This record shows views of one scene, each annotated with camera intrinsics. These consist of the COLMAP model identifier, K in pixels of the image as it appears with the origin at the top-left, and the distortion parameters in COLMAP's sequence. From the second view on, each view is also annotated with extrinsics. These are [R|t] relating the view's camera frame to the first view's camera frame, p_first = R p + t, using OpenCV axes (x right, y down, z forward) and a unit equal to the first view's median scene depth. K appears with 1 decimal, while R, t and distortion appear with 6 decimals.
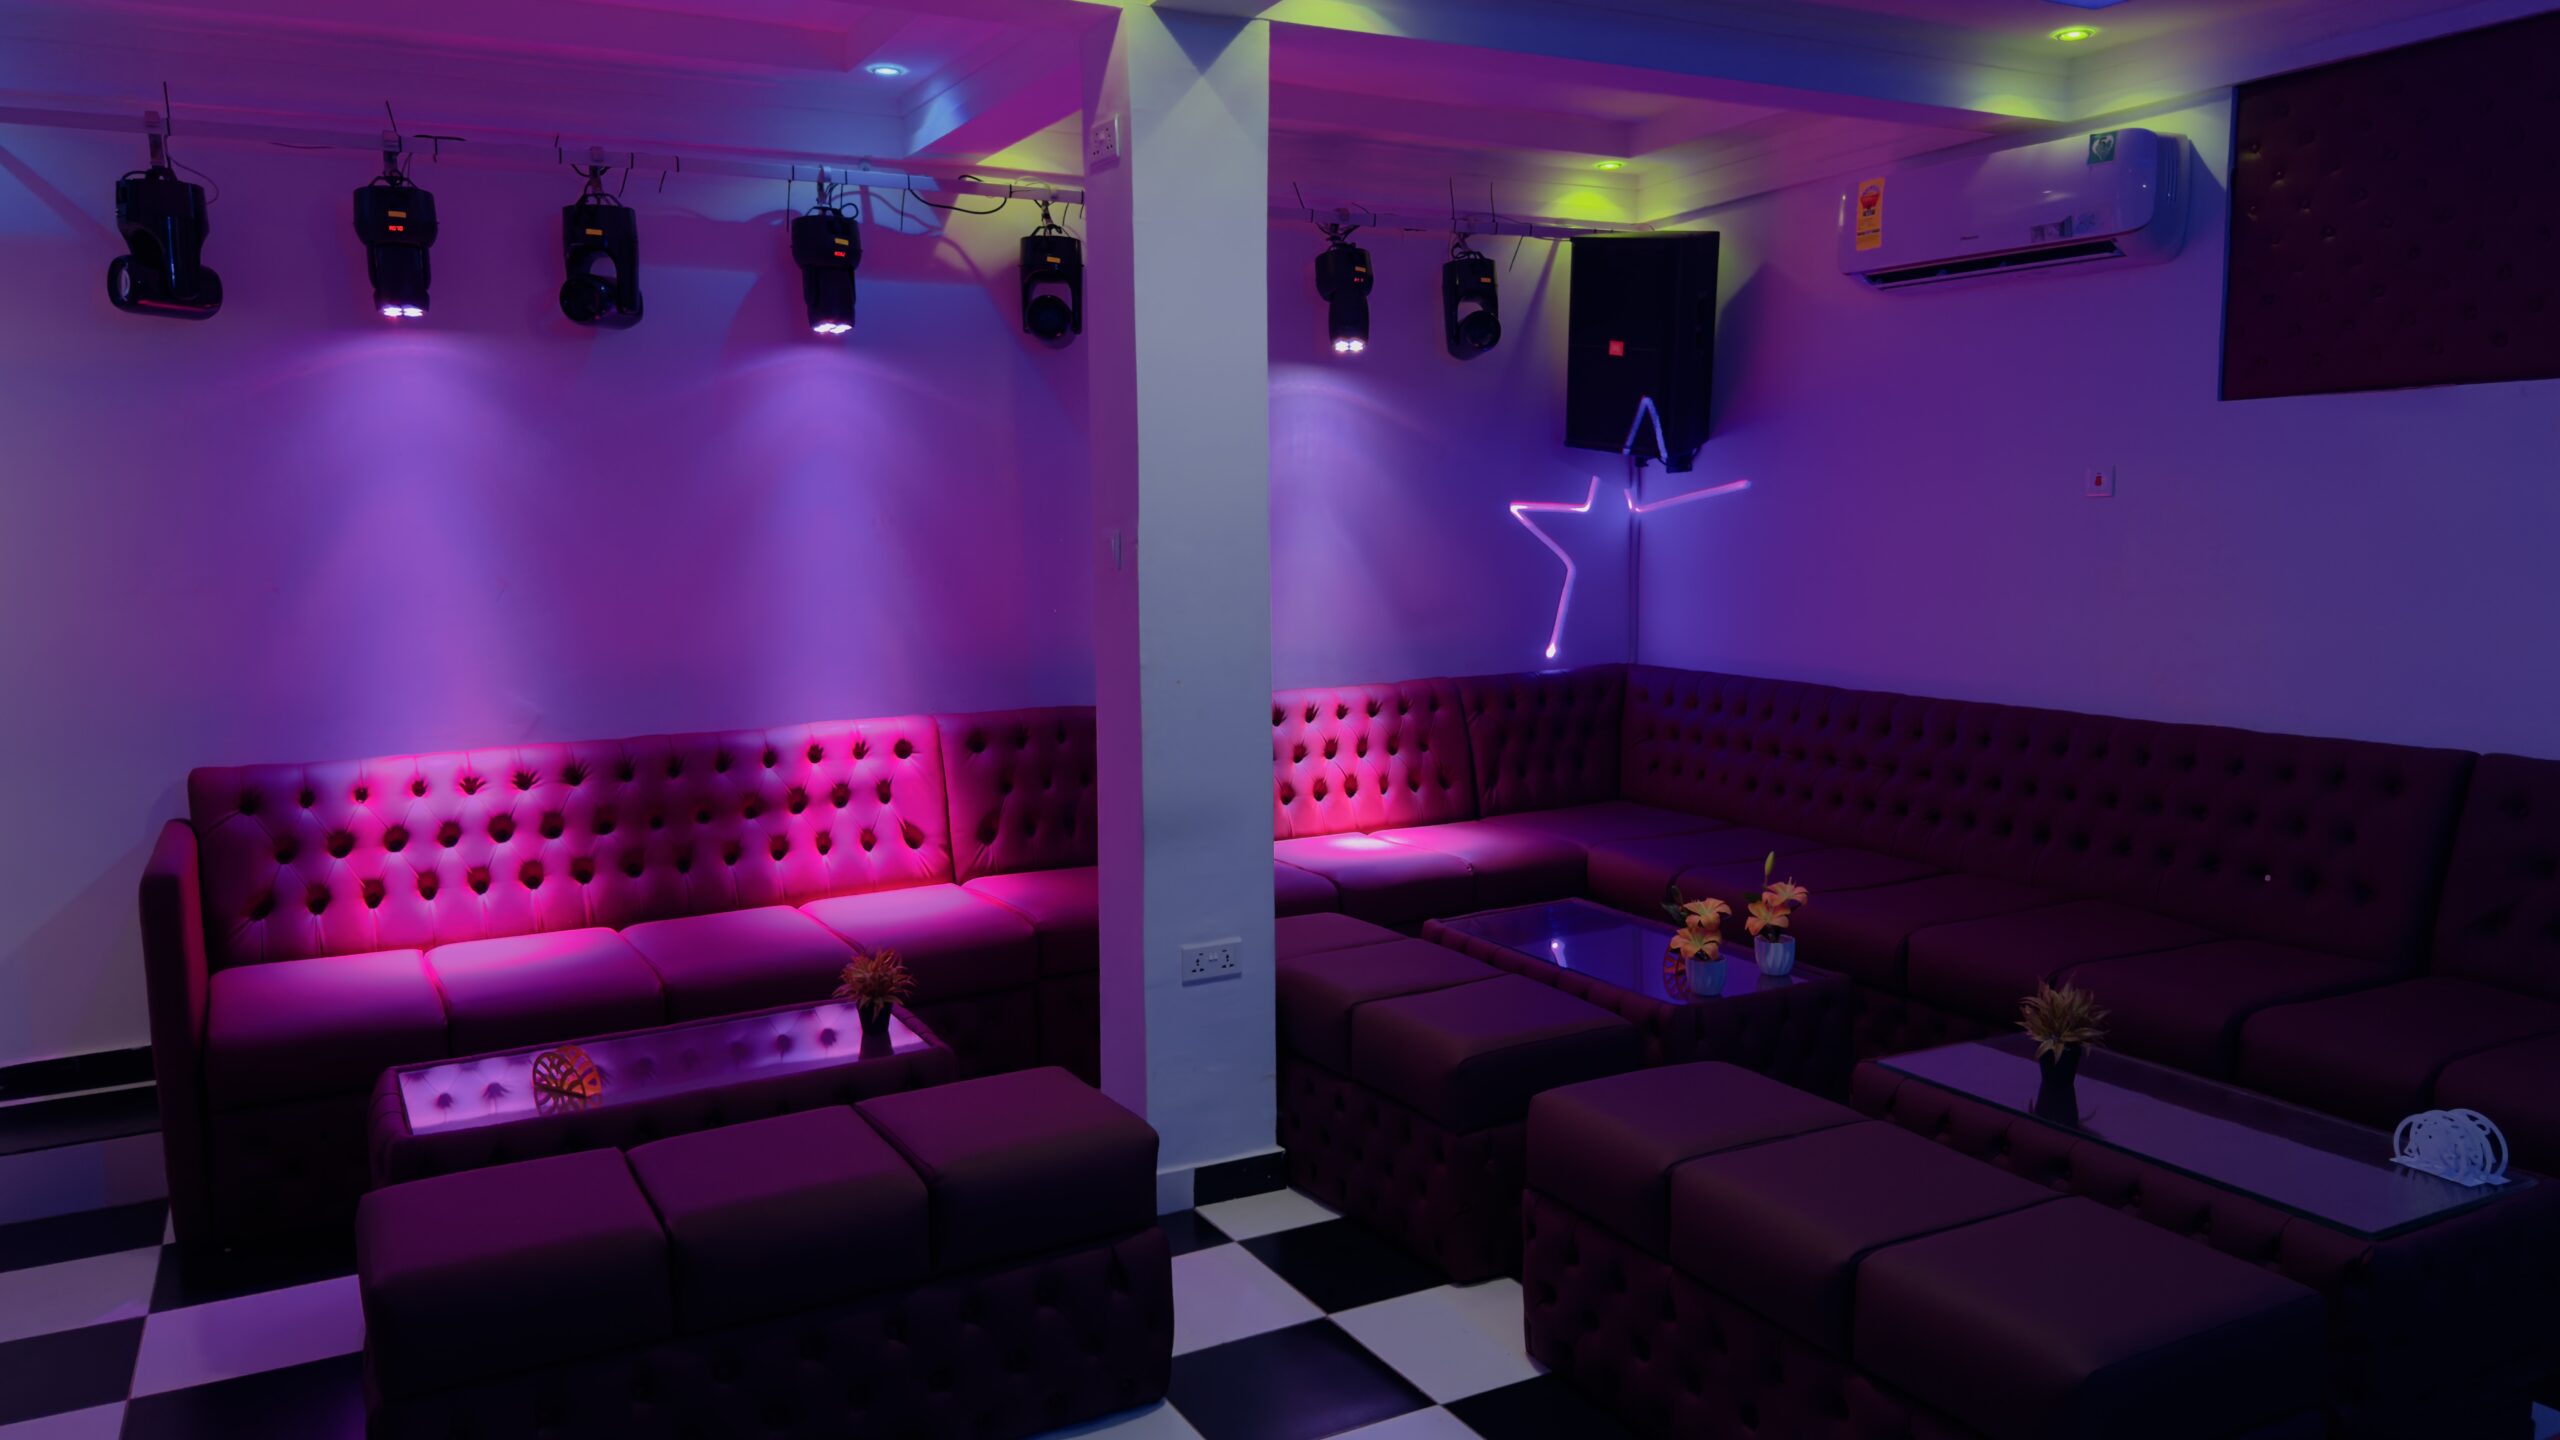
lens RADIAL K [[1821.9, 0, 1298.8], [0, 1821.9, 727.4], [0, 0, 1]] dist [0.046104, -0.070279]
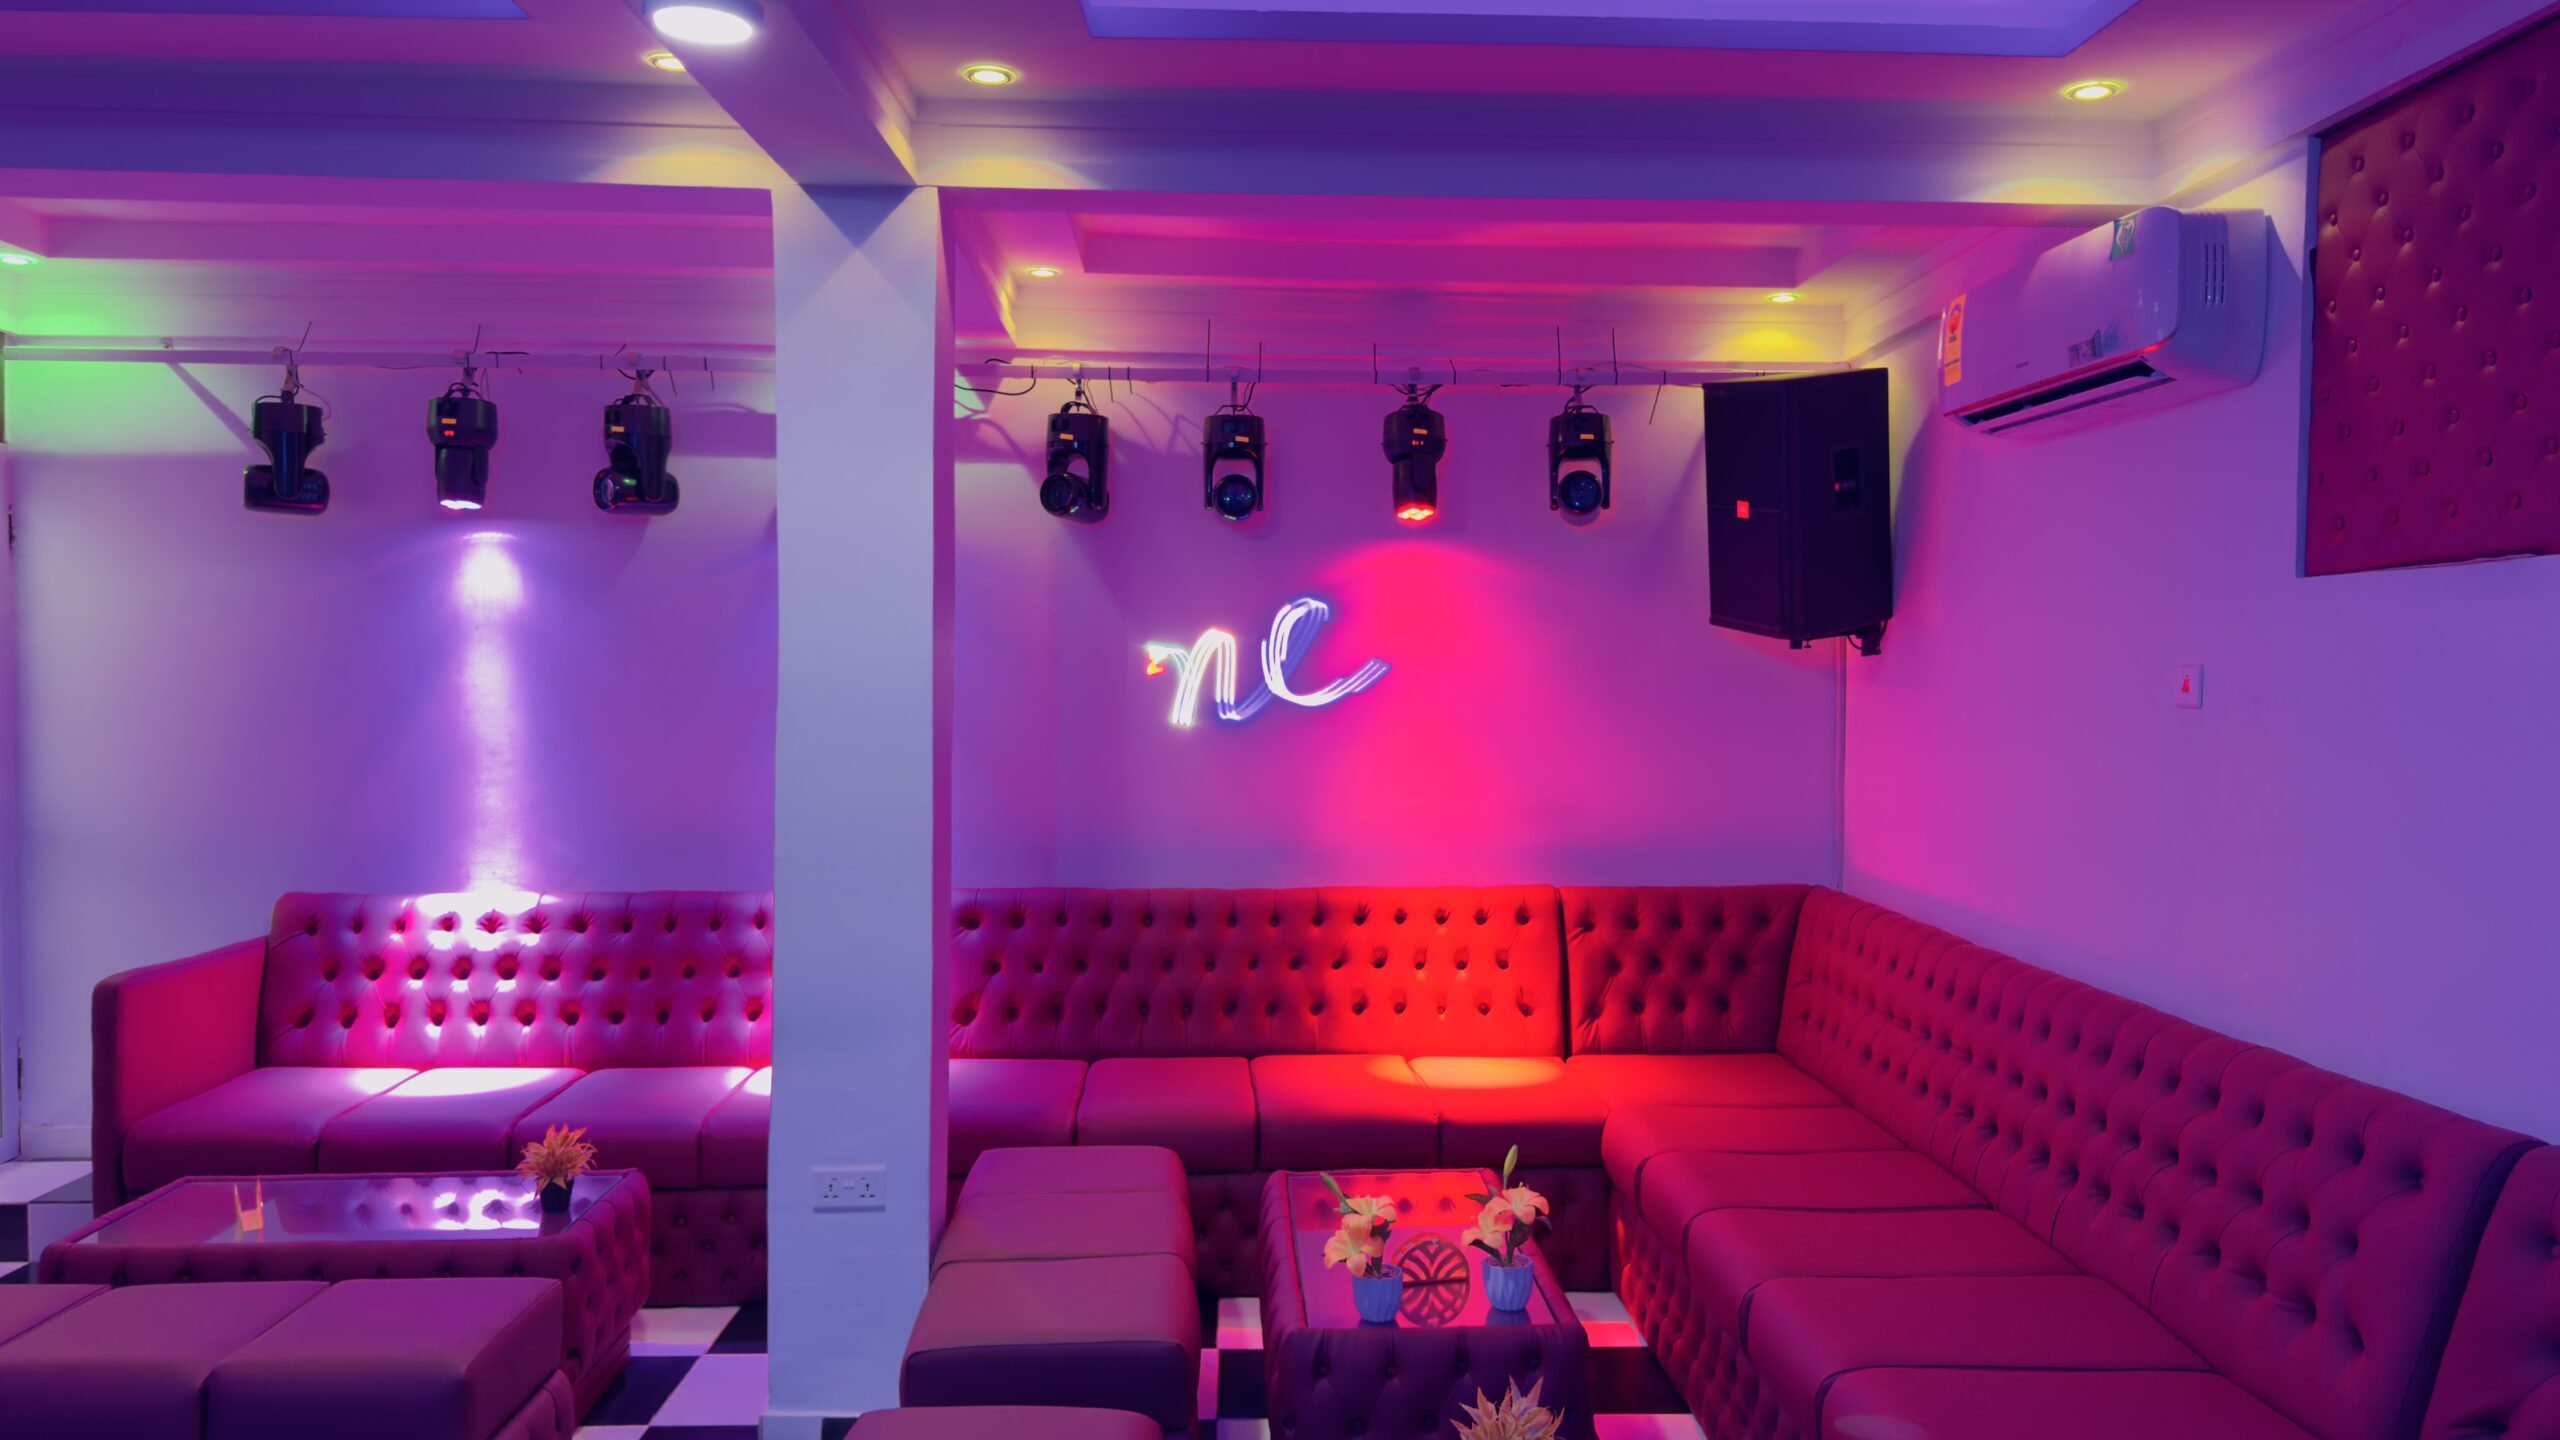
lens RADIAL K [[1821.9, 0, 1292.8], [0, 1821.9, 712.9], [0, 0, 1]] dist [0.046104, -0.070279]
pose [[0.894011, 0.030645, -0.446996, 0.477466], [-0.072064, 0.994504, -0.075951, -0.047143], [0.442212, 0.100113, 0.891306, 0.218701]]
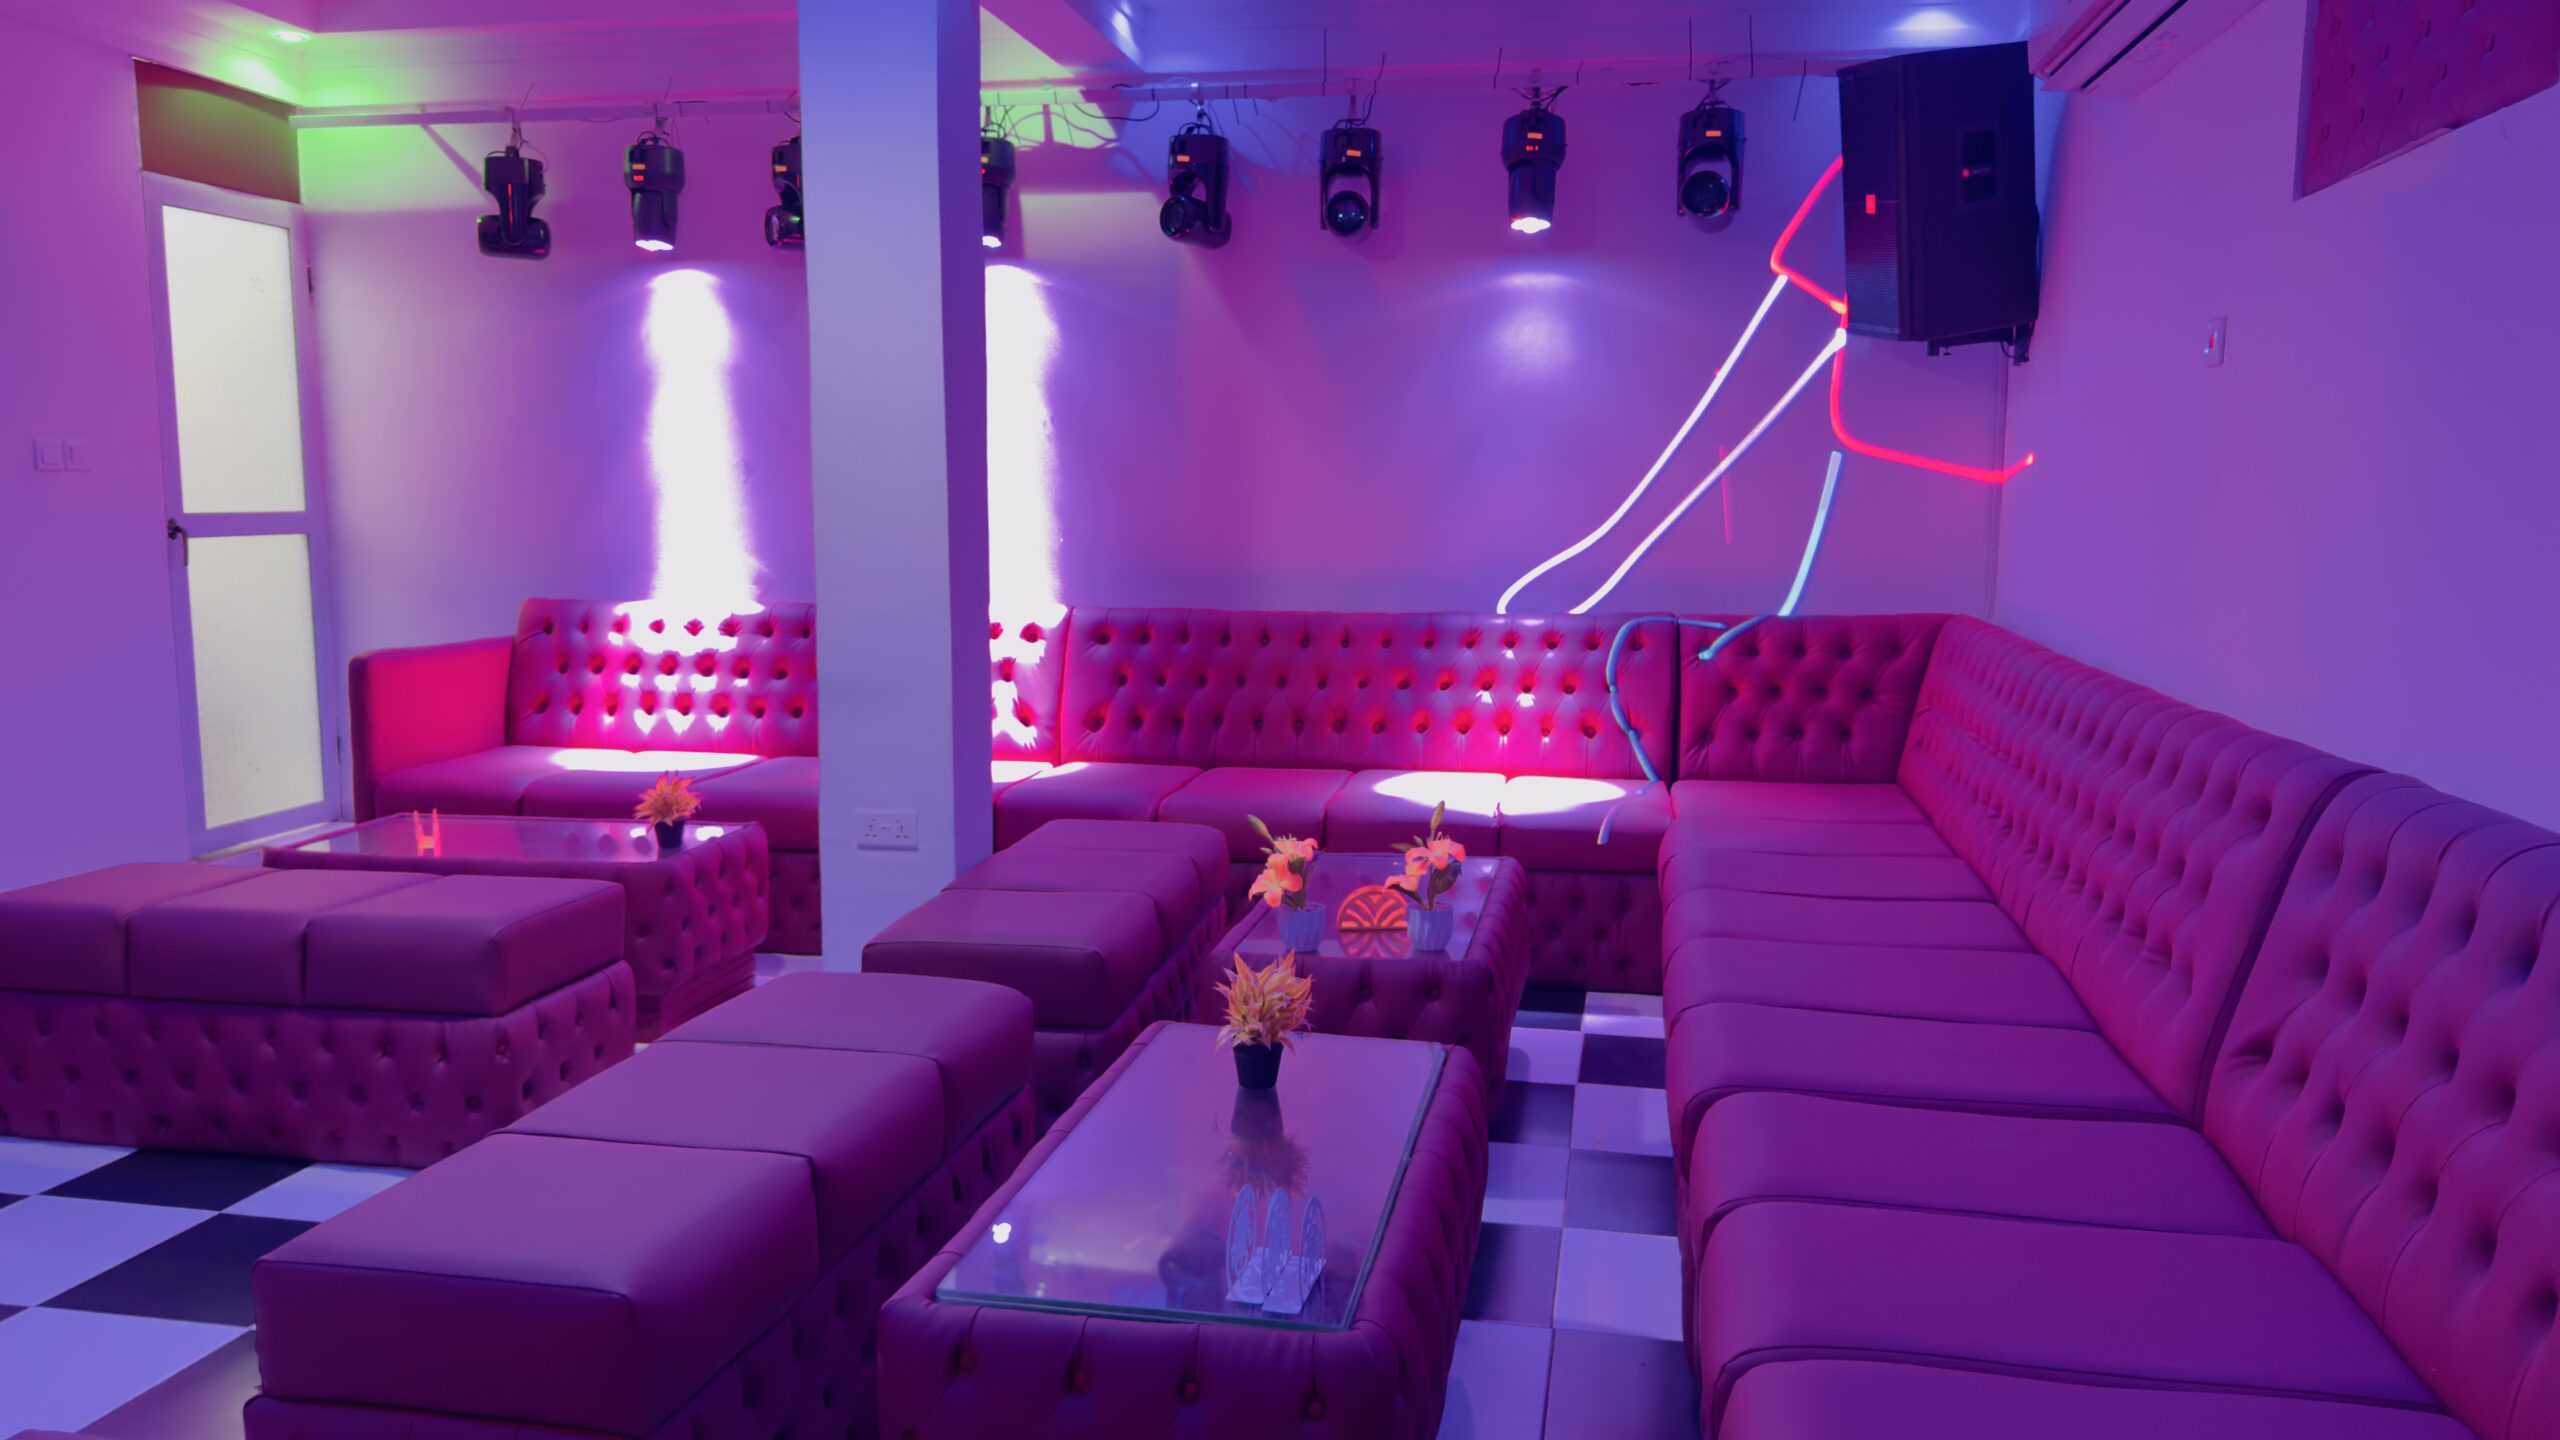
lens RADIAL K [[1821.9, 0, 1275.5], [0, 1821.9, 723.8], [0, 0, 1]] dist [0.046104, -0.070279]
pose [[0.764084, 0.099406, -0.637412, 0.653489], [-0.092358, 0.994735, 0.044419, 0.004081], [0.638471, 0.024931, 0.769242, 0.306344]]
